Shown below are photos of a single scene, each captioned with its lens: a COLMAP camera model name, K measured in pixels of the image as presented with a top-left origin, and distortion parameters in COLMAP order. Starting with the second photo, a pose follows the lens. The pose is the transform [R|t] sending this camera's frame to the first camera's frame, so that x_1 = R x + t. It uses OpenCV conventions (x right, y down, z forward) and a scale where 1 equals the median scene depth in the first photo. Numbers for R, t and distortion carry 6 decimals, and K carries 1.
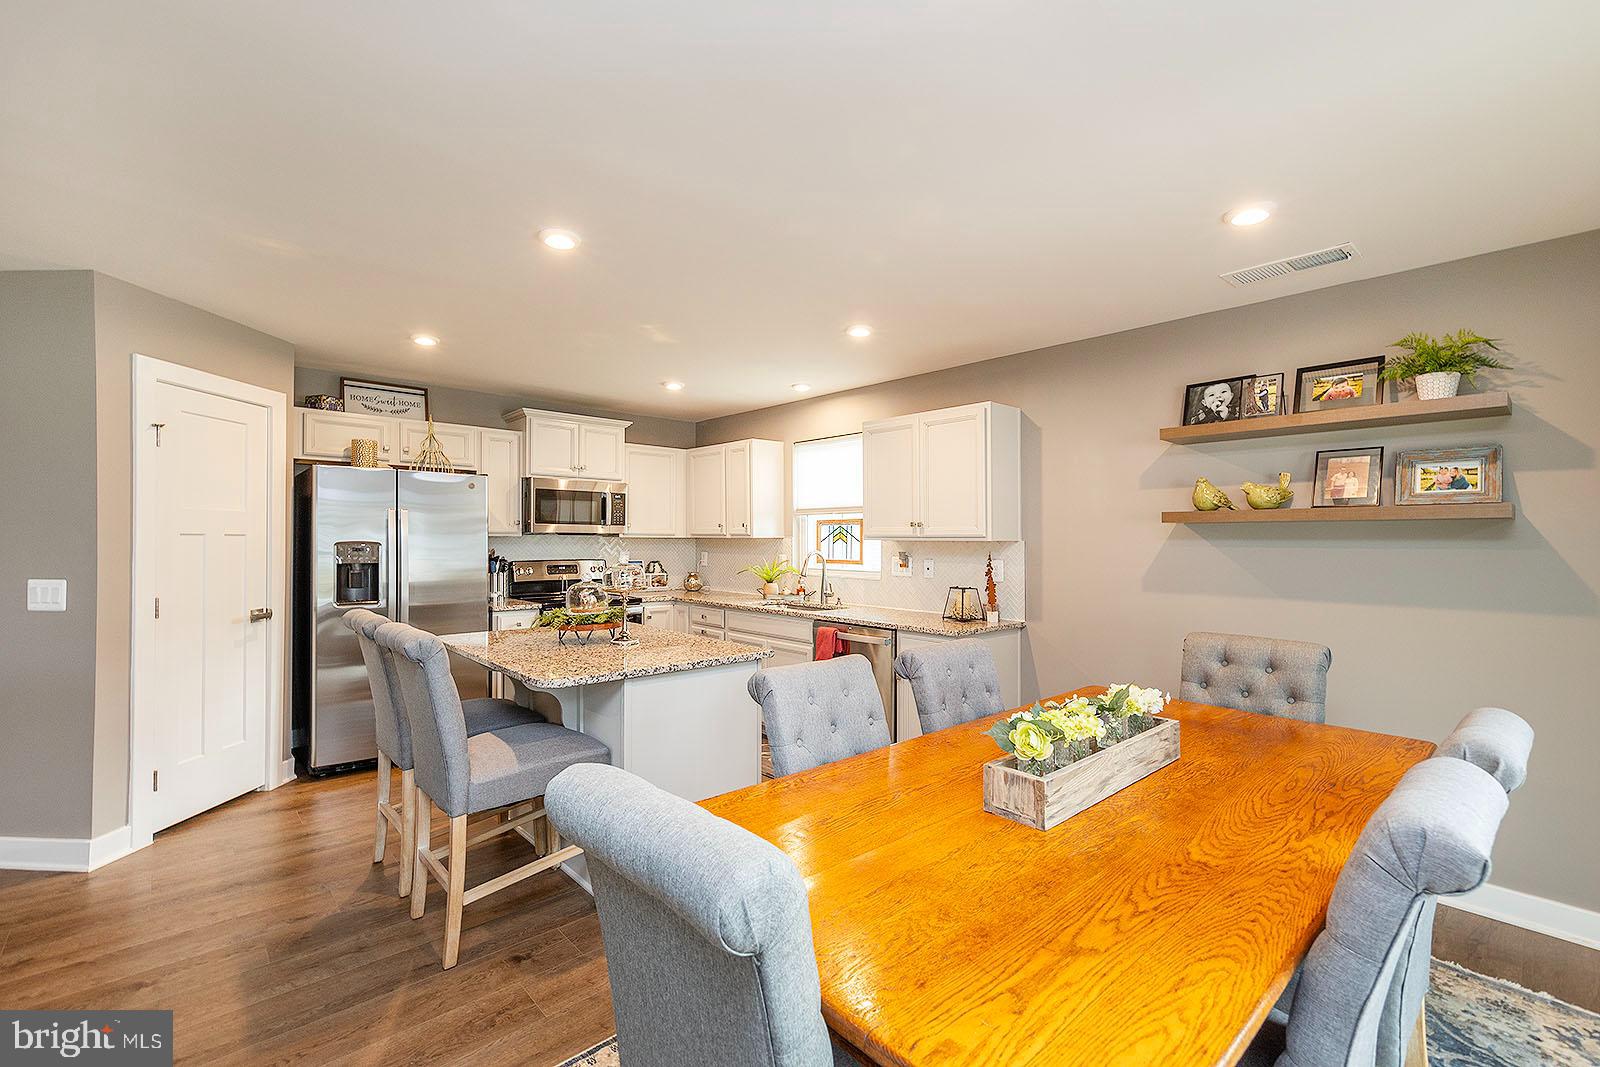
lens RADIAL K [[685.2, 0, 755.7], [0, 685.2, 535.1], [0, 0, 1]] dist [0.011928, -0.003919]
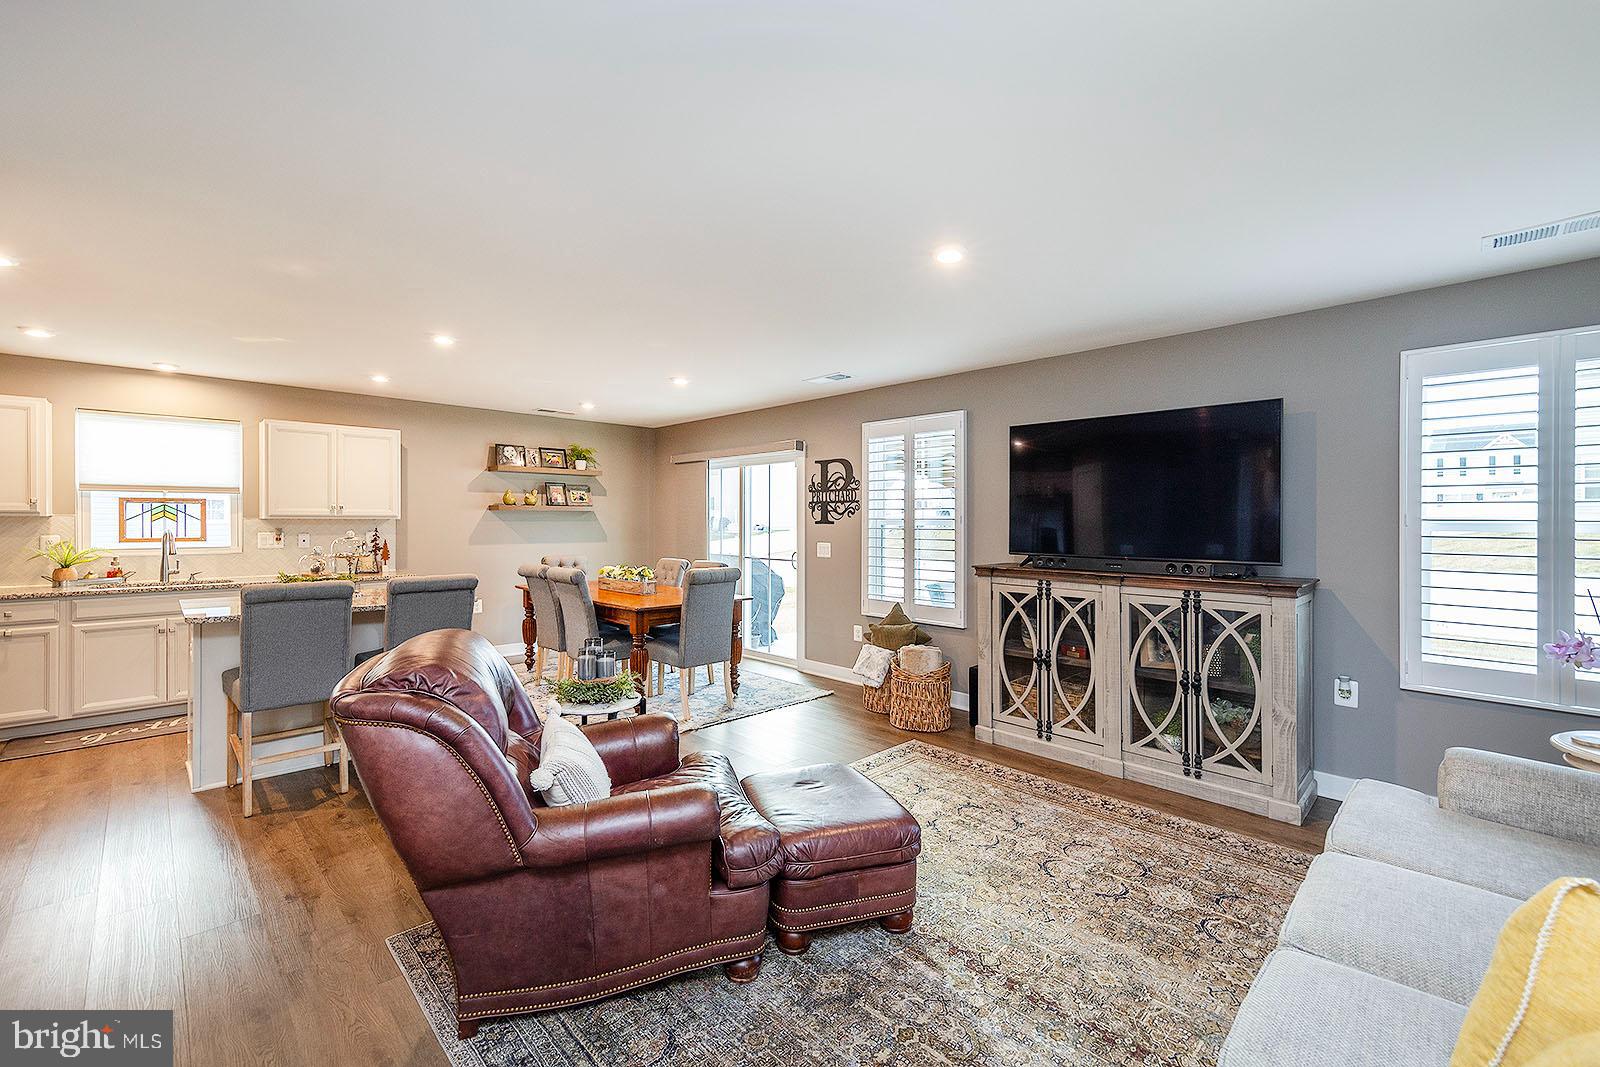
lens RADIAL K [[685.2, 0, 821.8], [0, 685.2, 525.4], [0, 0, 1]] dist [0.011928, -0.003919]
pose [[-0.060242, -0.013346, 0.998095, -1.216310], [-0.006635, 0.999894, 0.012970, -0.003038], [-0.998162, -0.005841, -0.060324, 0.103267]]
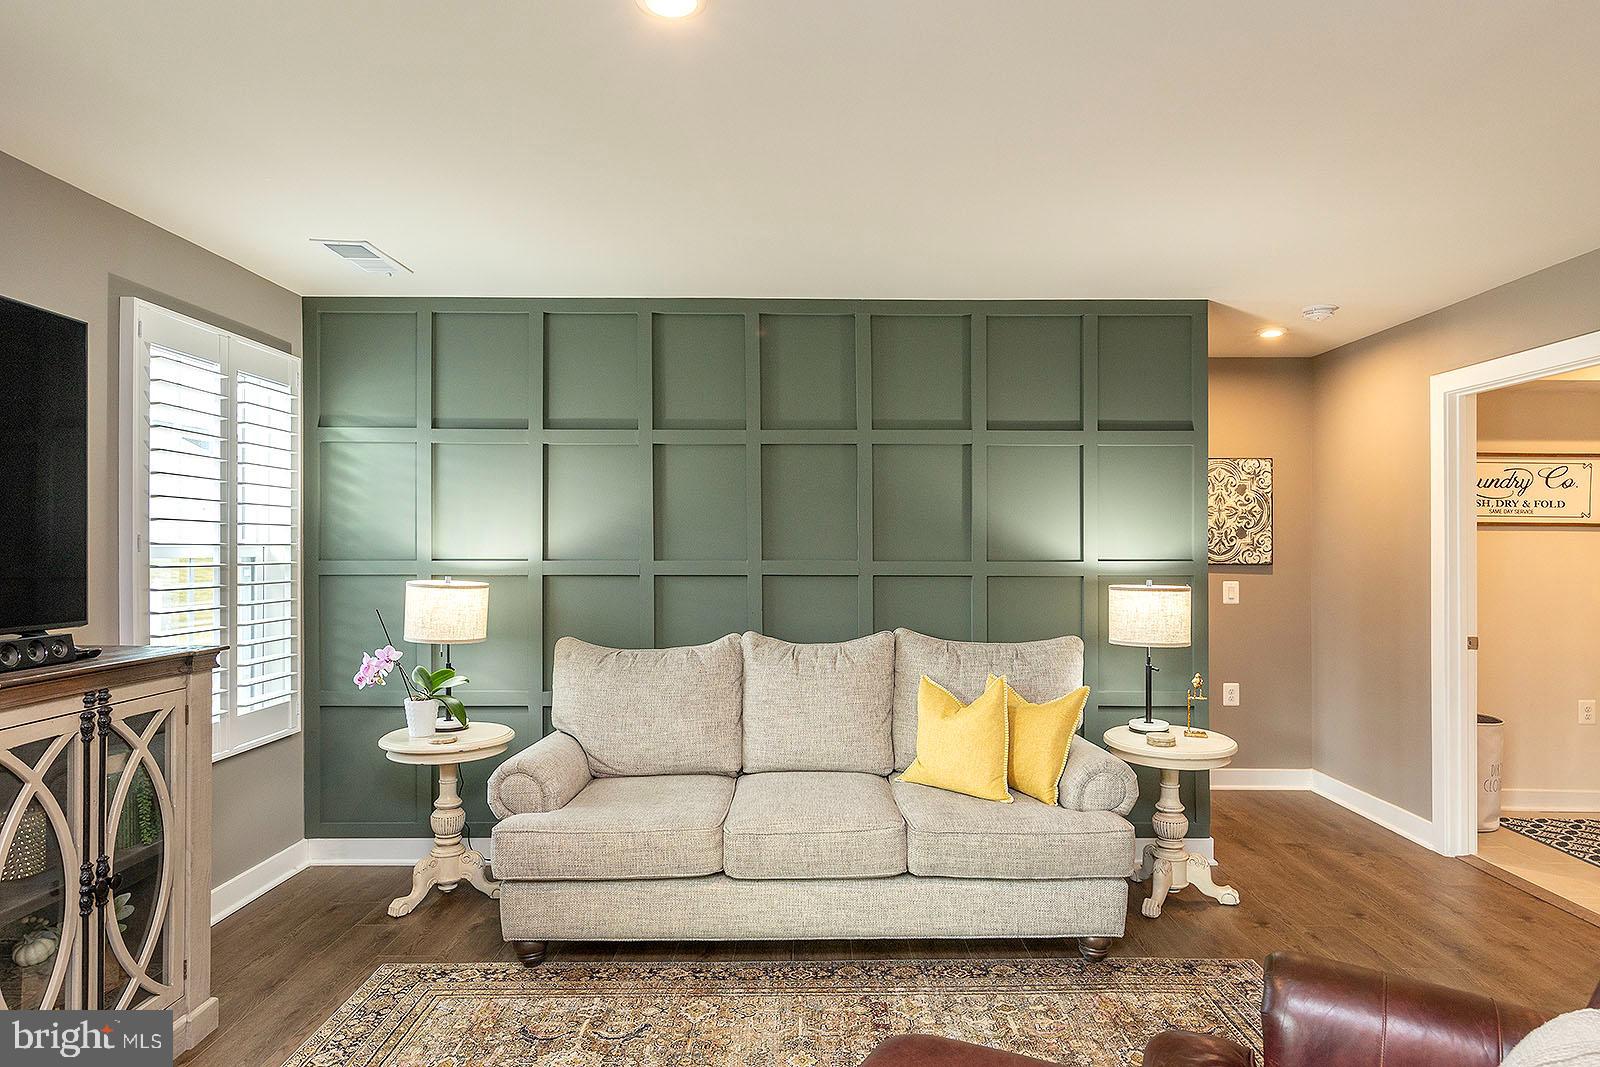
lens RADIAL K [[962.9, 0, 804.6], [0, 962.9, 567.7], [0, 0, 1]] dist [0.013658, -0.005696]
pose [[-0.654214, 0.007100, -0.756276, -0.257353], [-0.003134, 0.999922, 0.012099, 0.004778], [0.756303, 0.010285, -0.654141, 0.274352]]
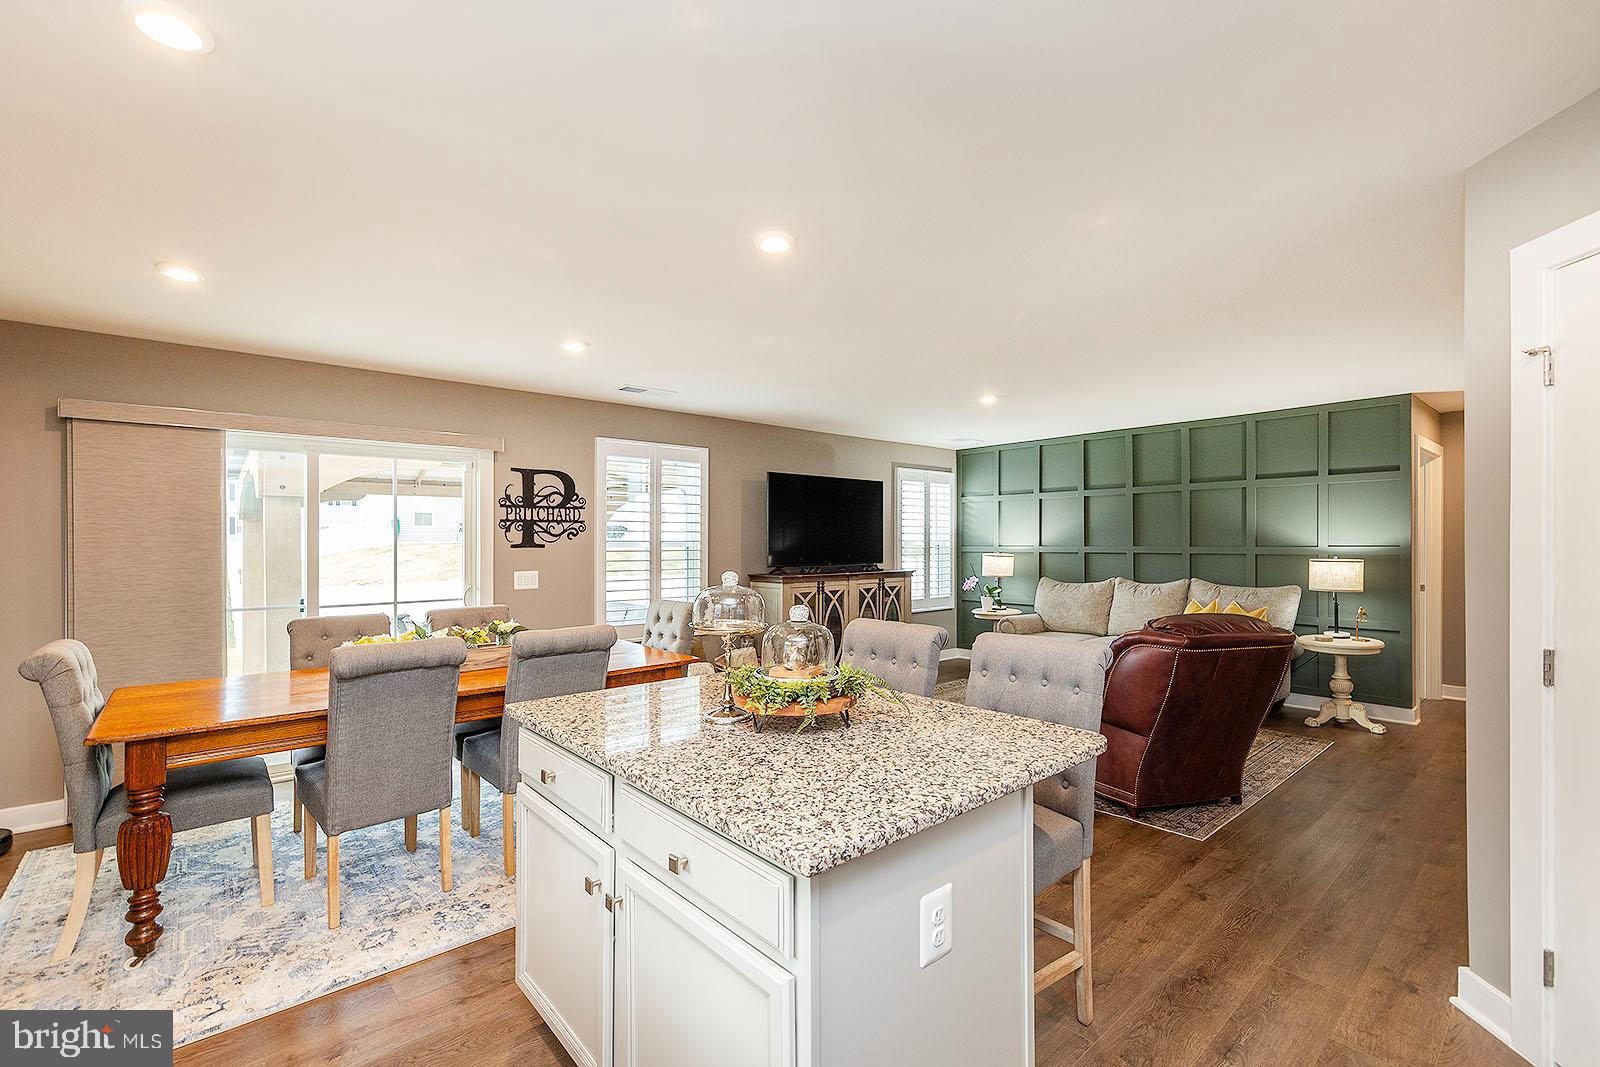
lens RADIAL K [[685.2, 0, 768.9], [0, 685.2, 538.6], [0, 0, 1]] dist [0.011928, -0.003919]
pose [[-0.999779, -0.001448, 0.020966, -0.185431], [-0.001609, 0.999969, -0.007686, 0.005303], [-0.020955, -0.007718, -0.999751, 1.188047]]
